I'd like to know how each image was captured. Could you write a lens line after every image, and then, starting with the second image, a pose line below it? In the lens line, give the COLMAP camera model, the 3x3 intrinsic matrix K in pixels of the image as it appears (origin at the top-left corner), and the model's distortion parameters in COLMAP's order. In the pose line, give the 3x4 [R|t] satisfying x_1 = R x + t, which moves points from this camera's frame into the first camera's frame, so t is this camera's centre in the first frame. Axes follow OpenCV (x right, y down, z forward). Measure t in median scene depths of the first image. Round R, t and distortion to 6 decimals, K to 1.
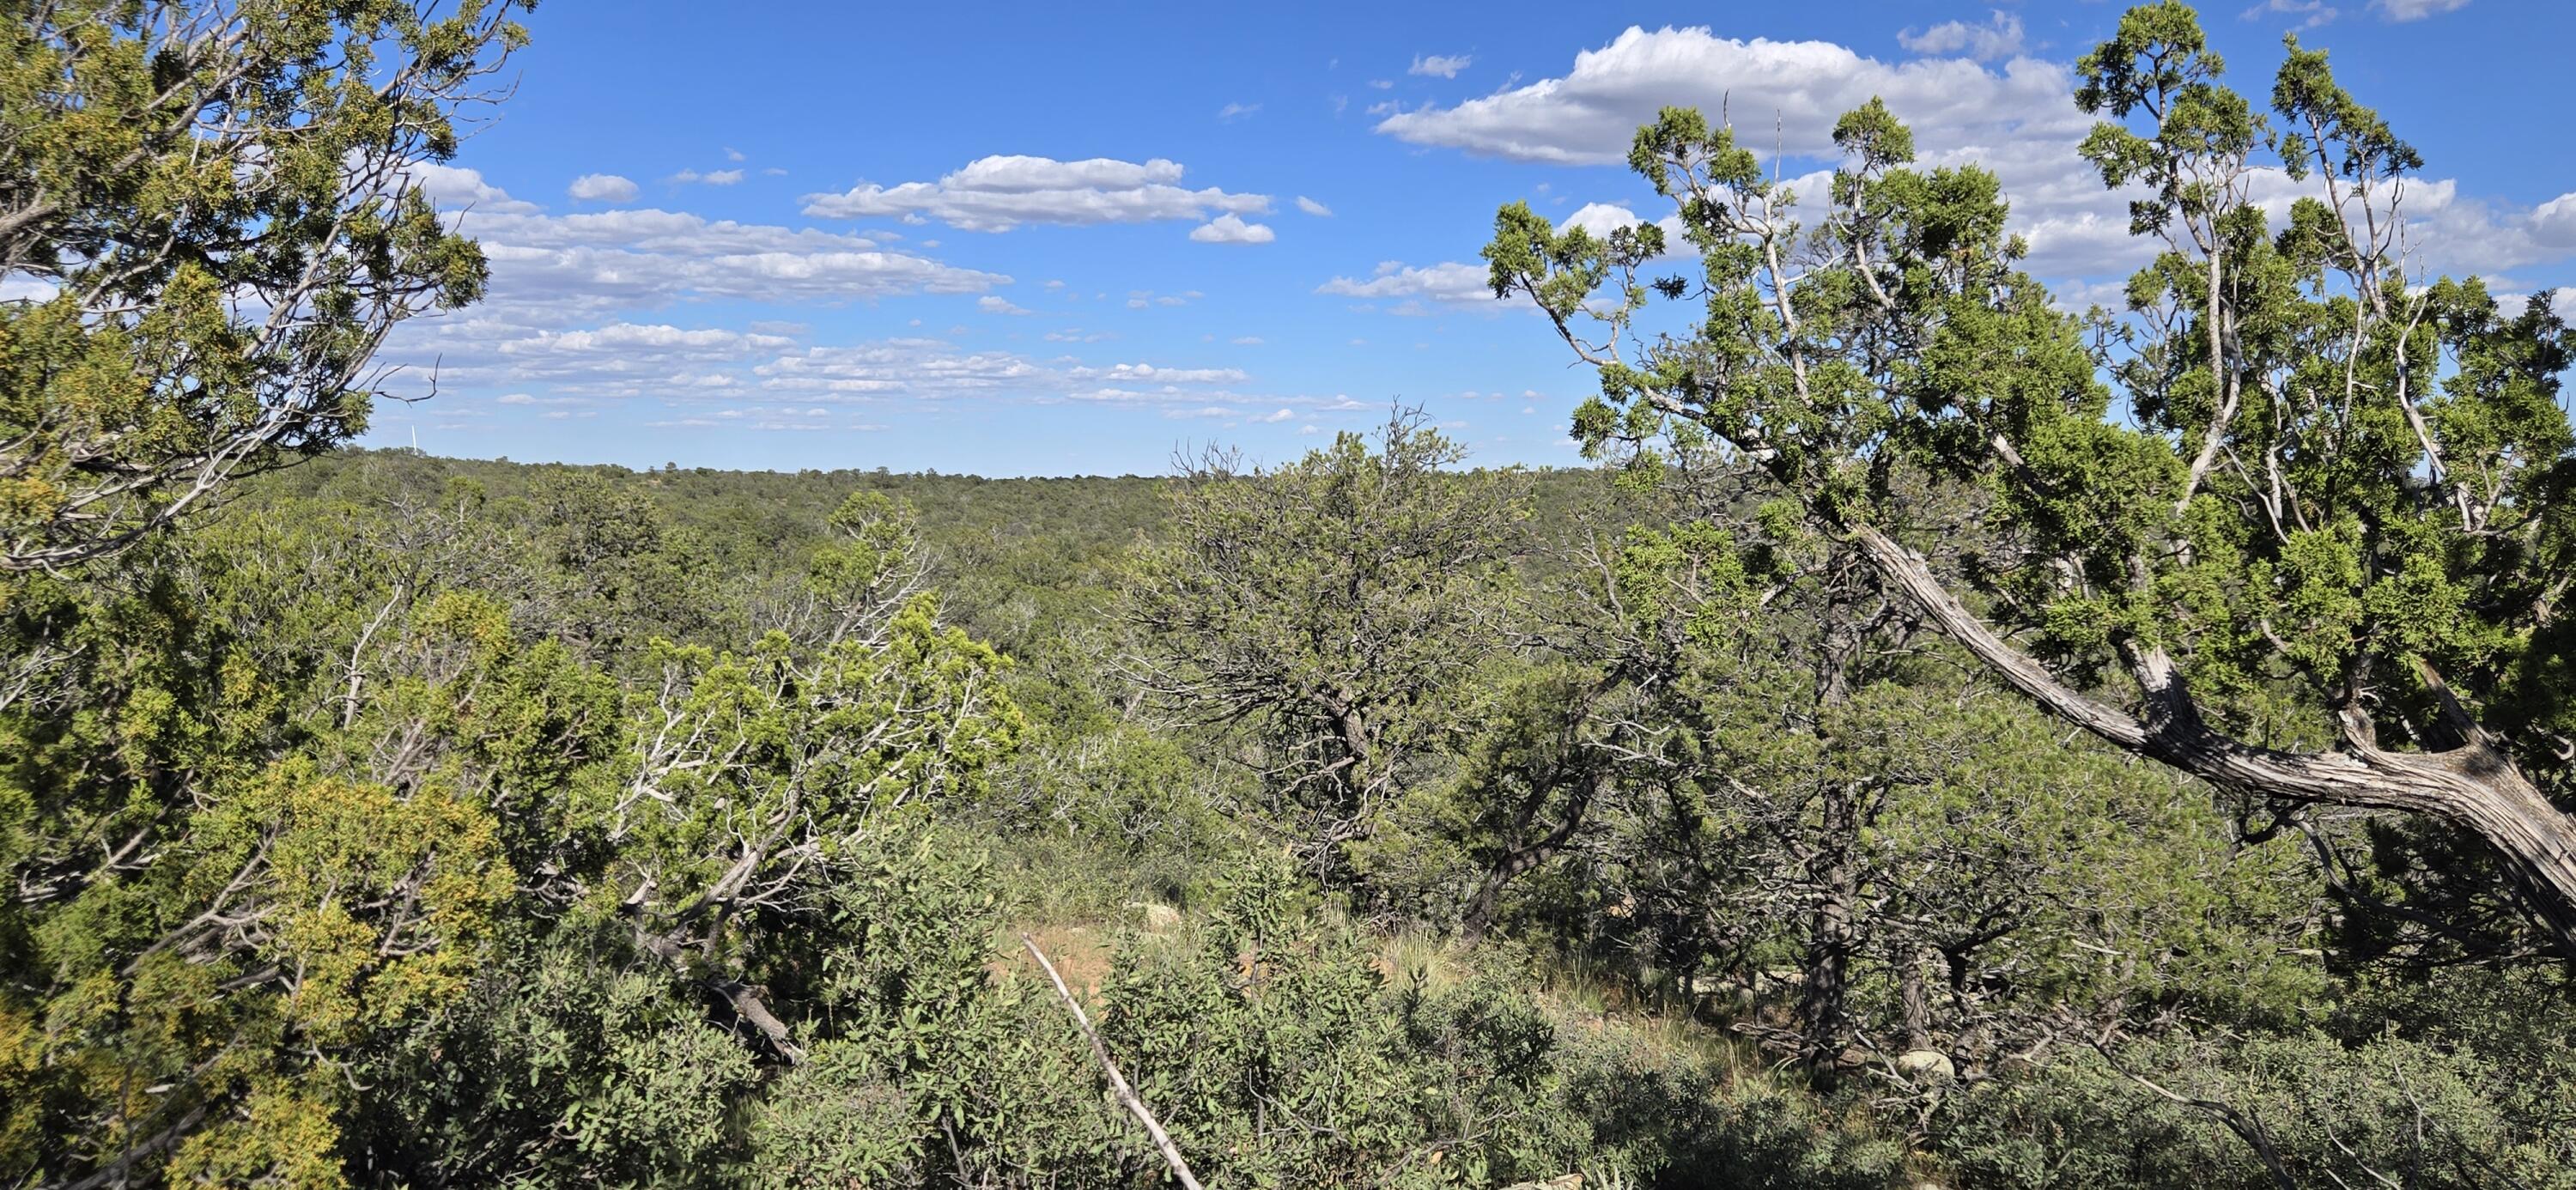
lens RADIAL K [[2043.2, 0, 1287.7], [0, 2043.2, 549.1], [0, 0, 1]] dist [0.002707, 0.002406]
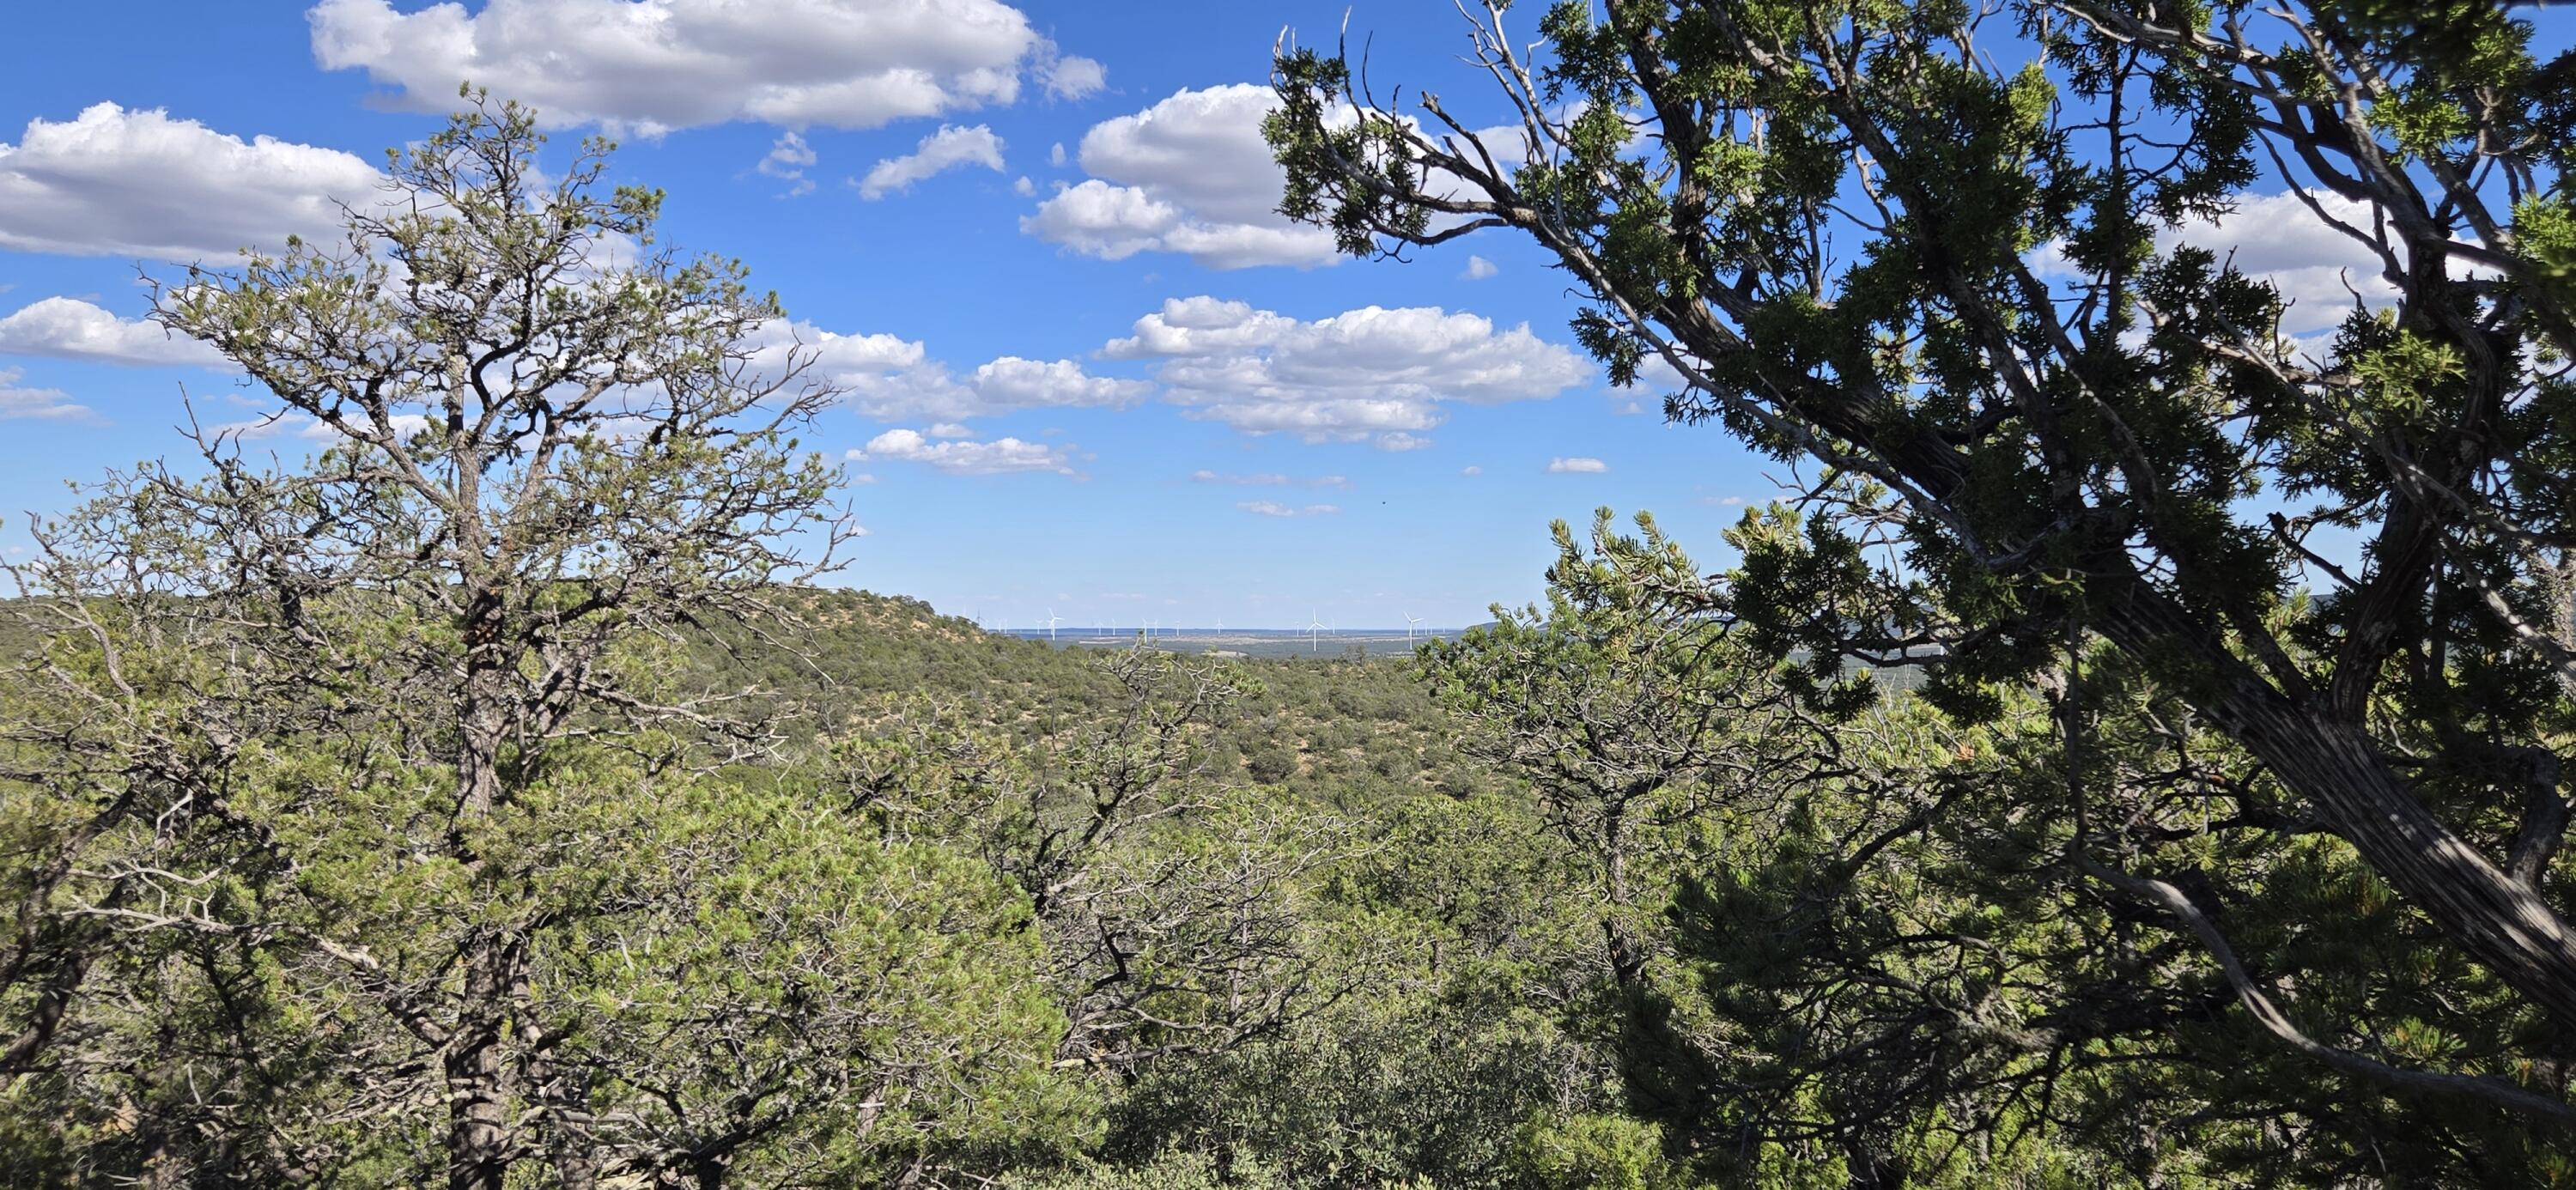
lens RADIAL K [[2043.2, 0, 1287.7], [0, 2043.2, 549.1], [0, 0, 1]] dist [0.002707, 0.002406]
pose [[0.773185, -0.000726, 0.634180, 0.031642], [0.038412, 0.998217, -0.045689, 0.023611], [-0.633016, 0.059686, 0.771835, 0.235376]]
